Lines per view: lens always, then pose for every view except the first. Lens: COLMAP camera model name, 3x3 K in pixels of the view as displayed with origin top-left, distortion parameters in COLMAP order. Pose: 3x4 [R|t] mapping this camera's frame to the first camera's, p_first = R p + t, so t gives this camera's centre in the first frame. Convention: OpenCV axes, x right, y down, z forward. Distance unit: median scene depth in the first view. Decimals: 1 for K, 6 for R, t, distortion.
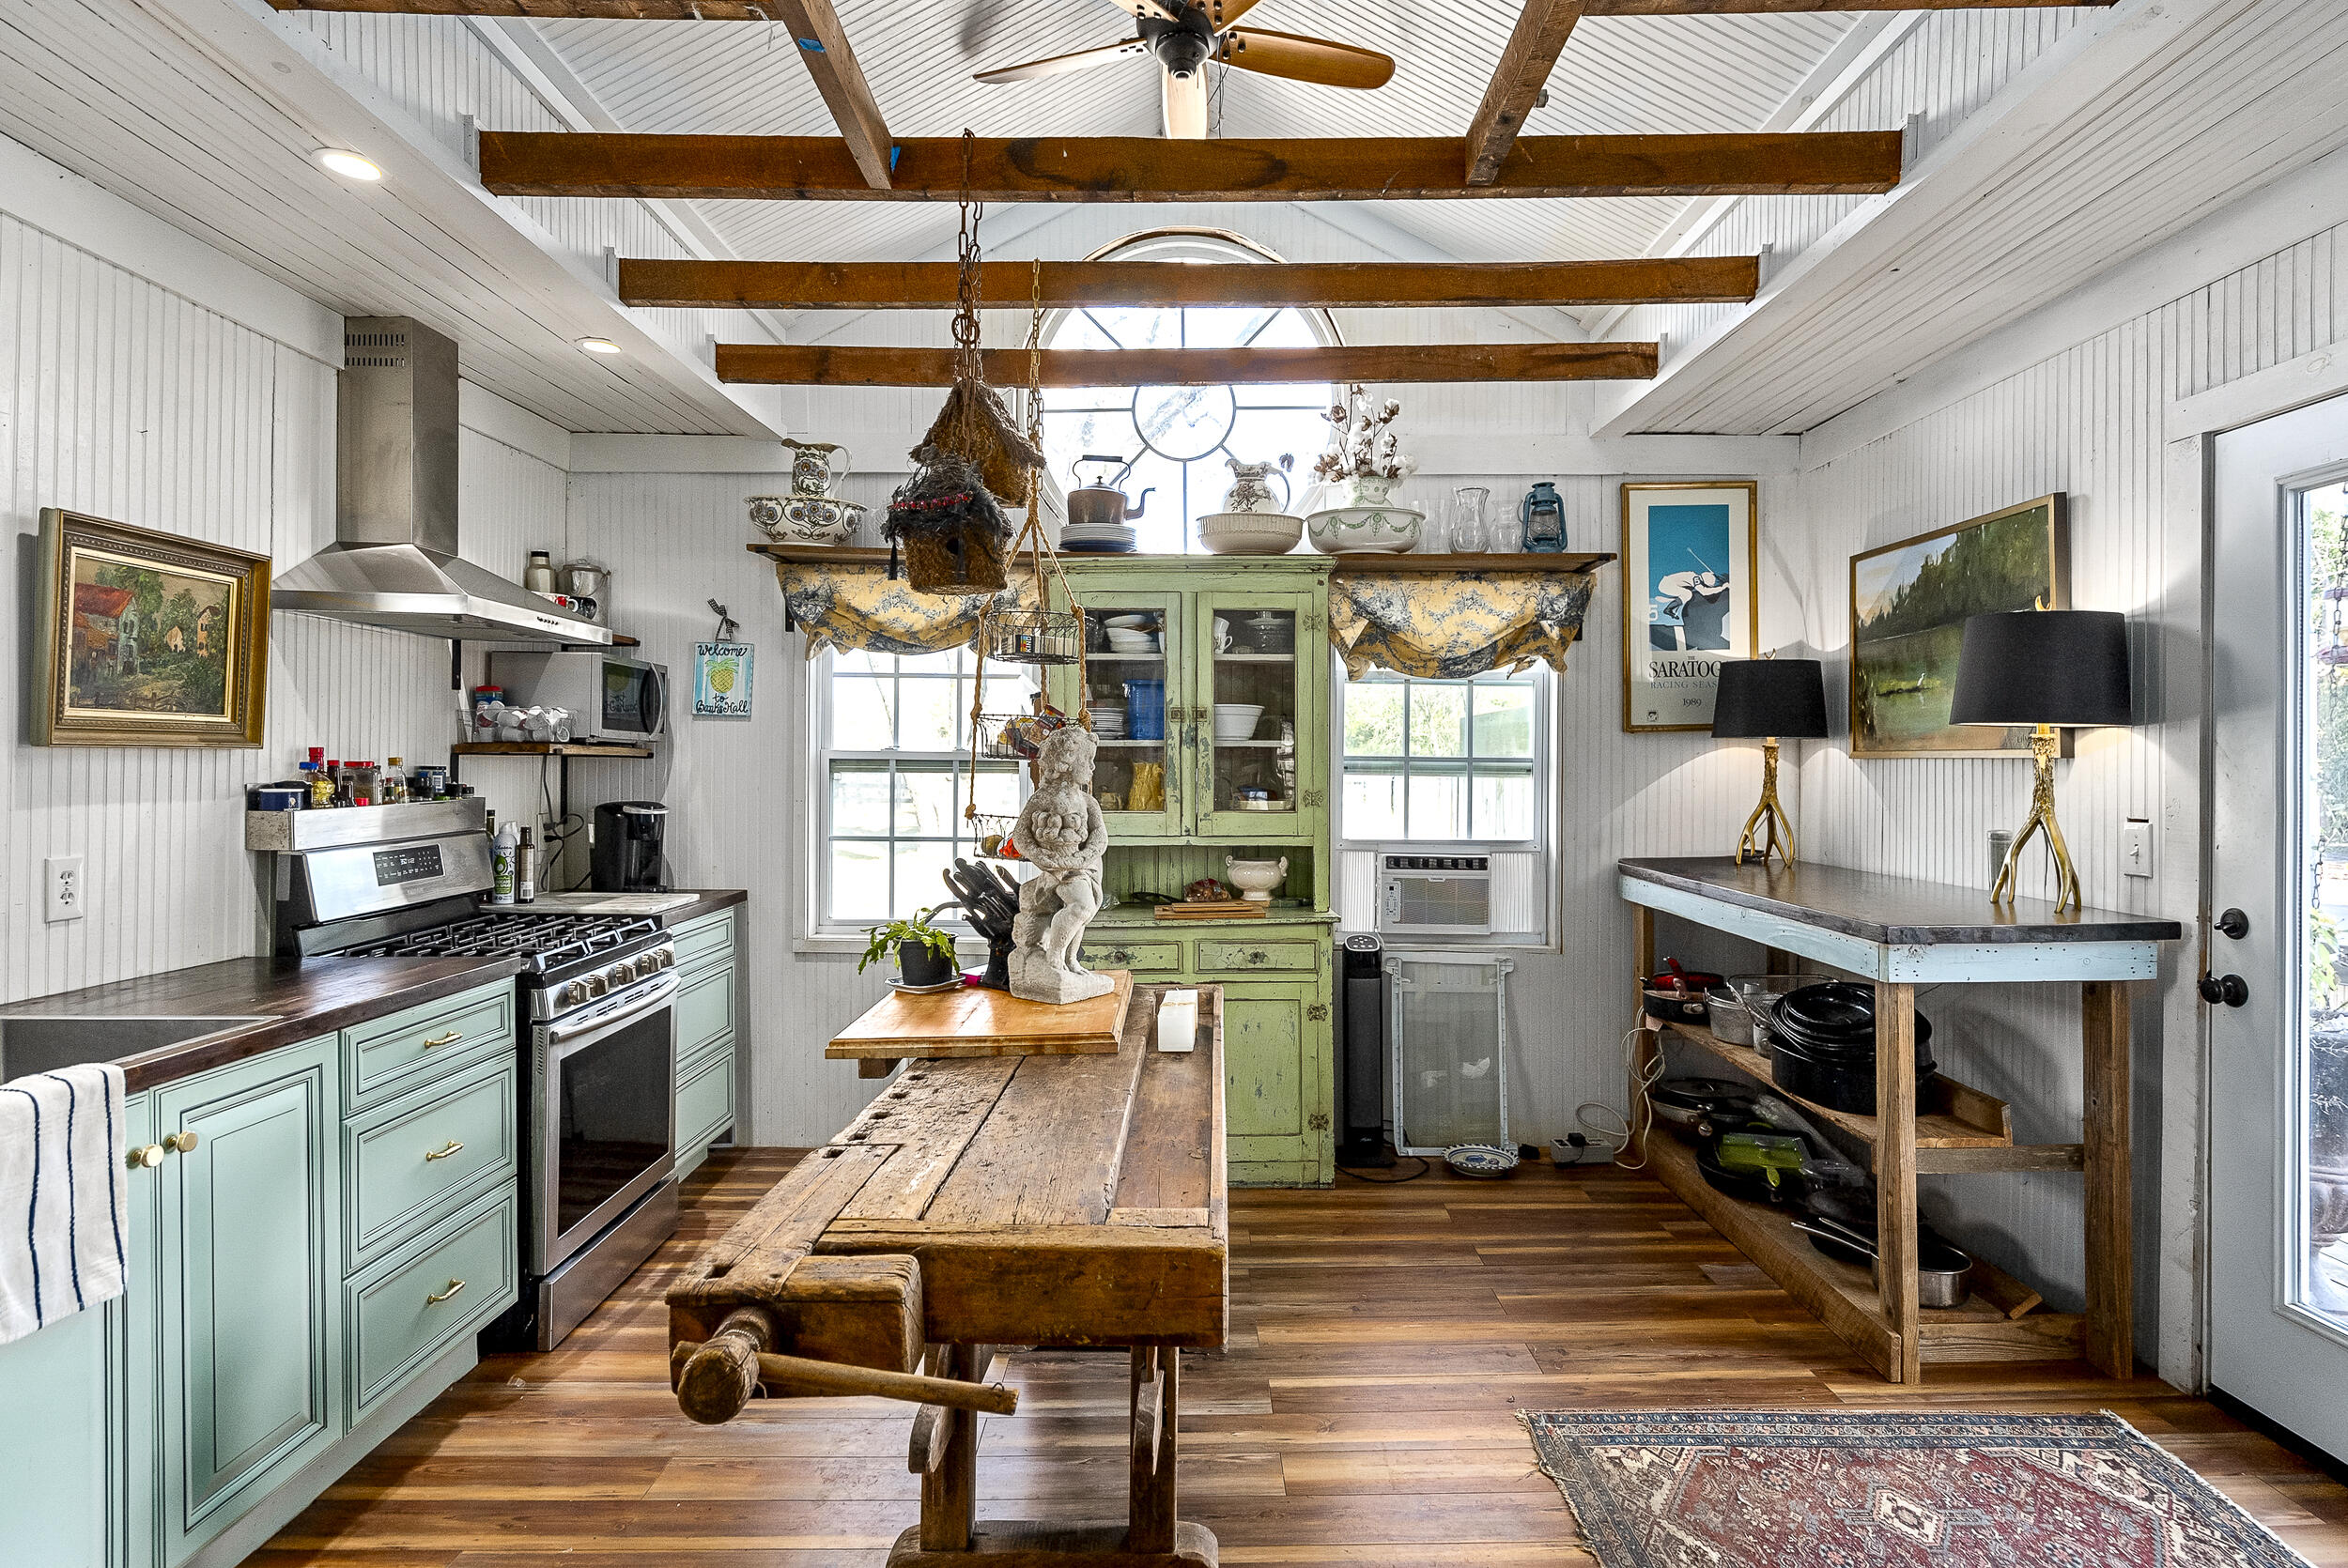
lens RADIAL K [[1236.7, 0, 1177.7], [0, 1236.7, 765.6], [0, 0, 1]] dist [0.001413, 0.002040]
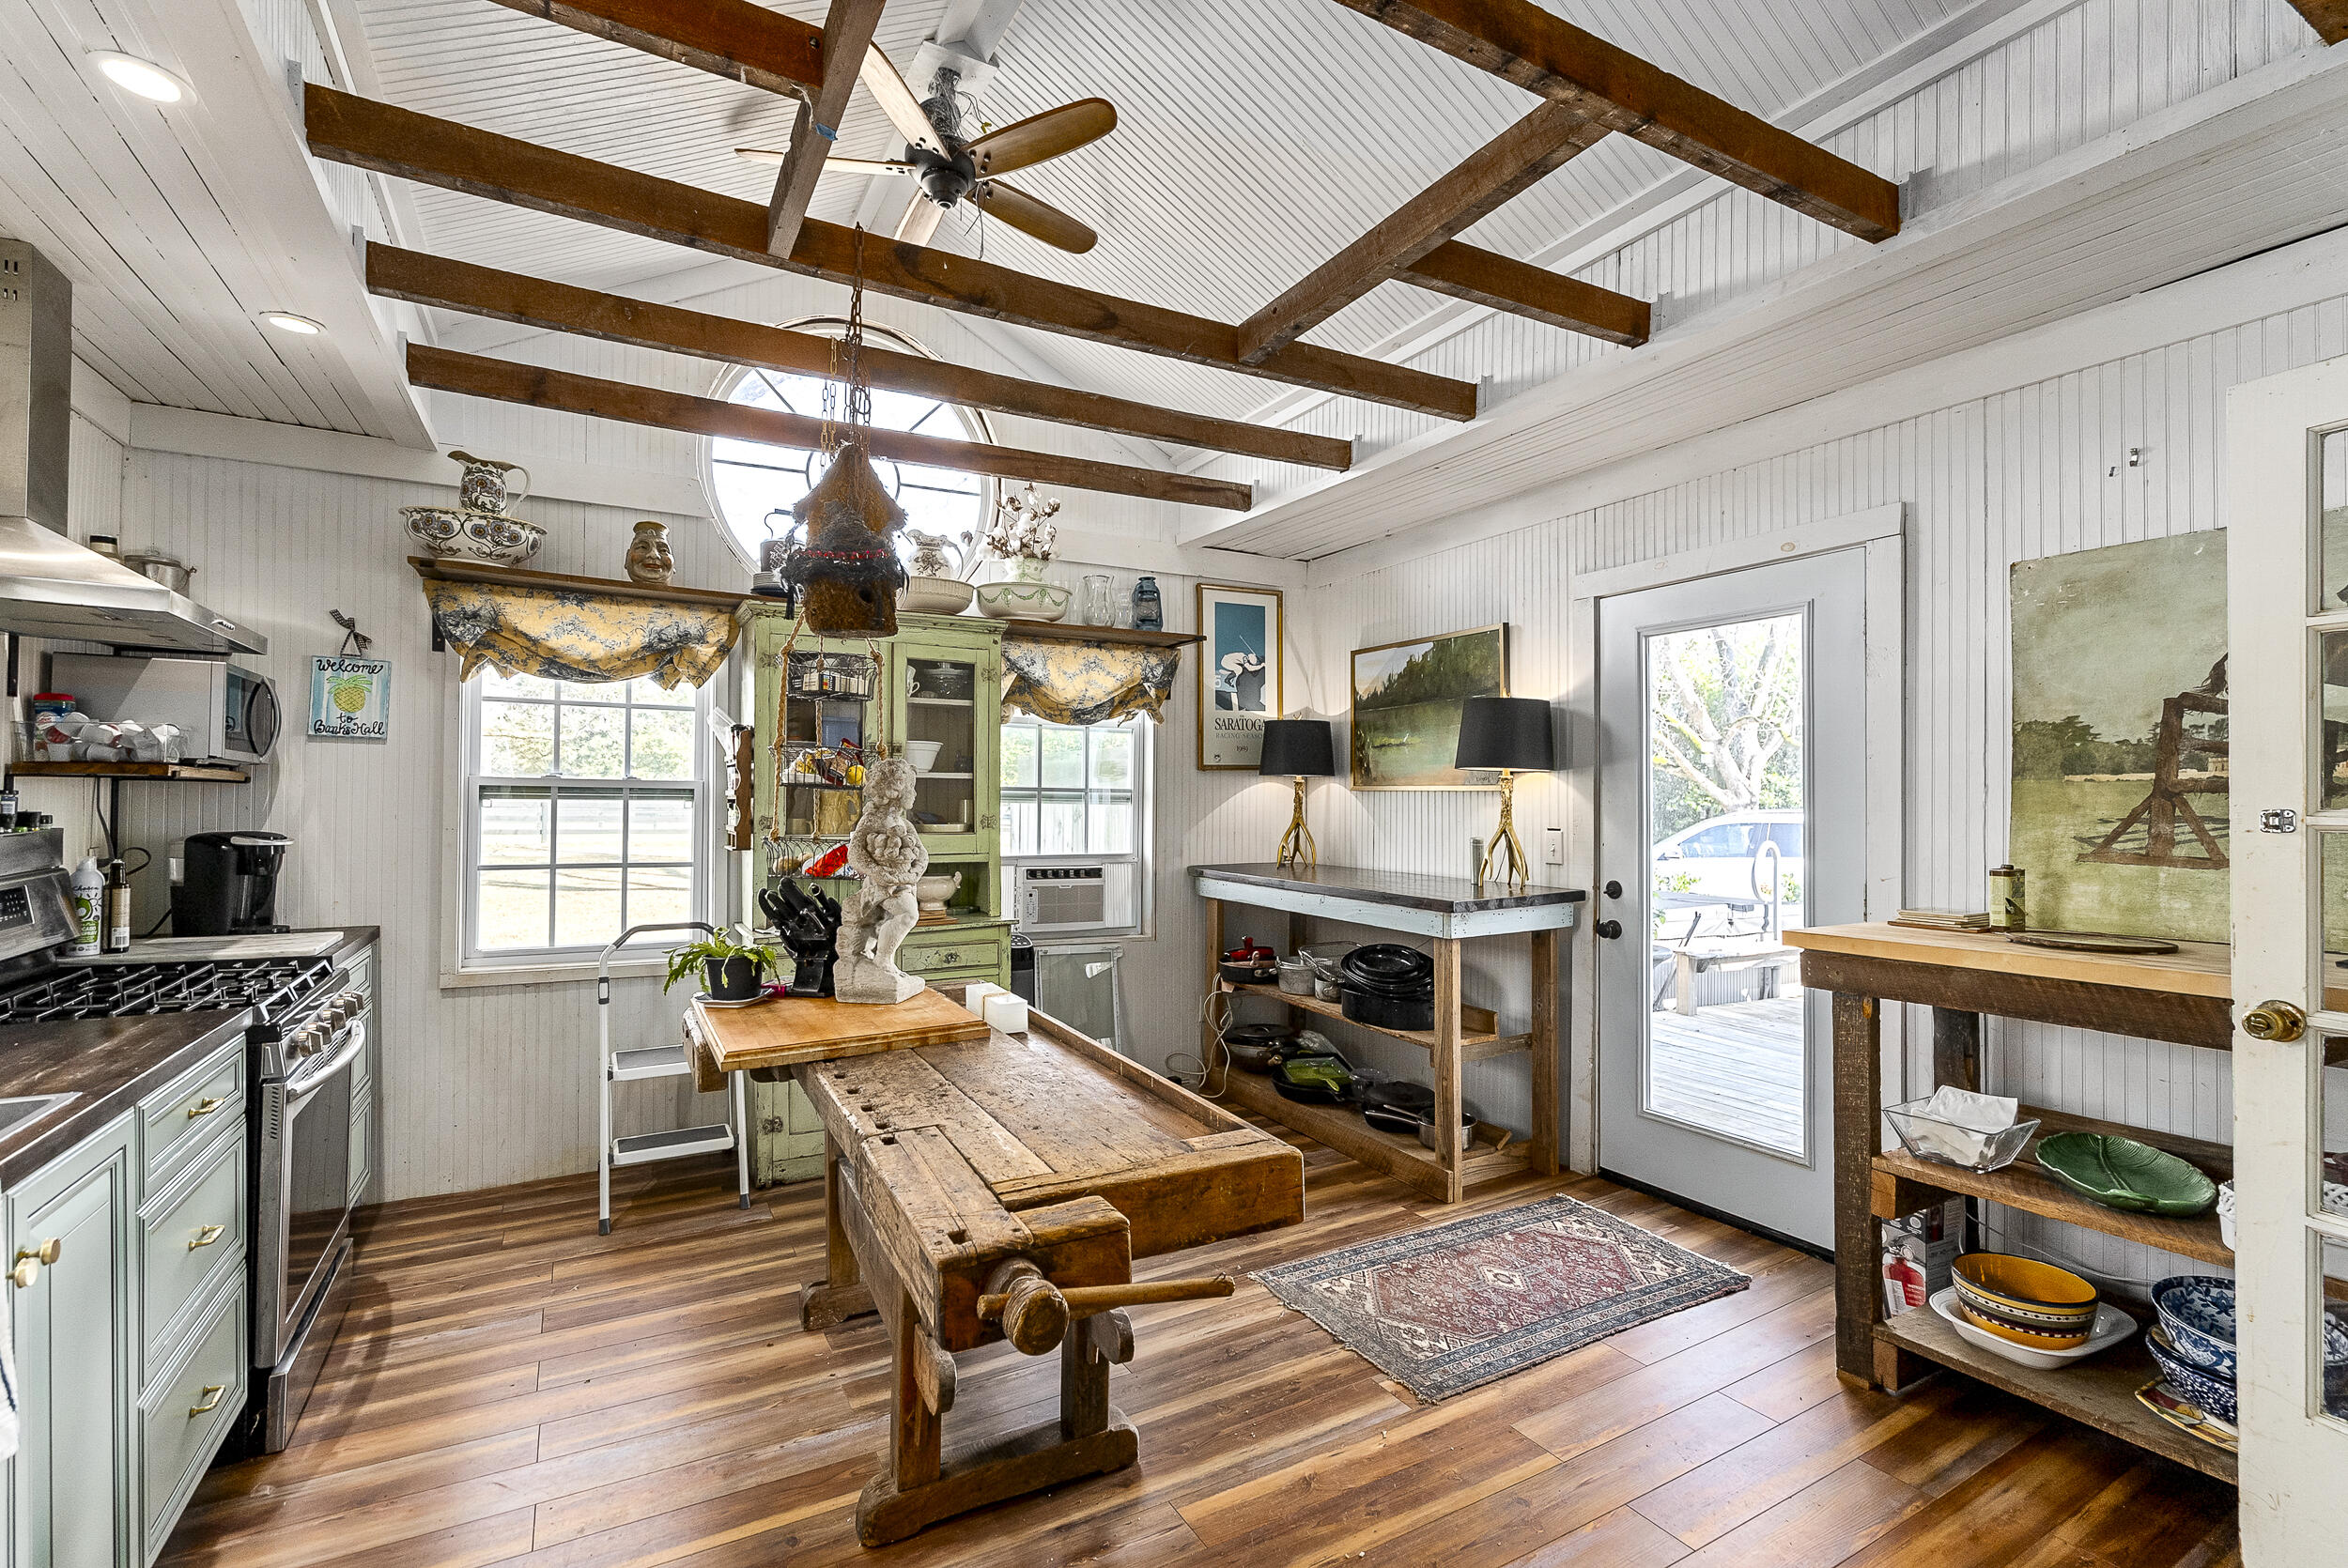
lens RADIAL K [[1054.9, 0, 1178.7], [0, 1054.9, 785.3], [0, 0, 1]] dist [-0.005217, 0.001707]
pose [[0.875785, 0.008007, 0.482636, -0.264361], [-0.003260, 0.999938, -0.010673, 0.002020], [-0.482691, 0.007774, 0.875756, 0.022503]]
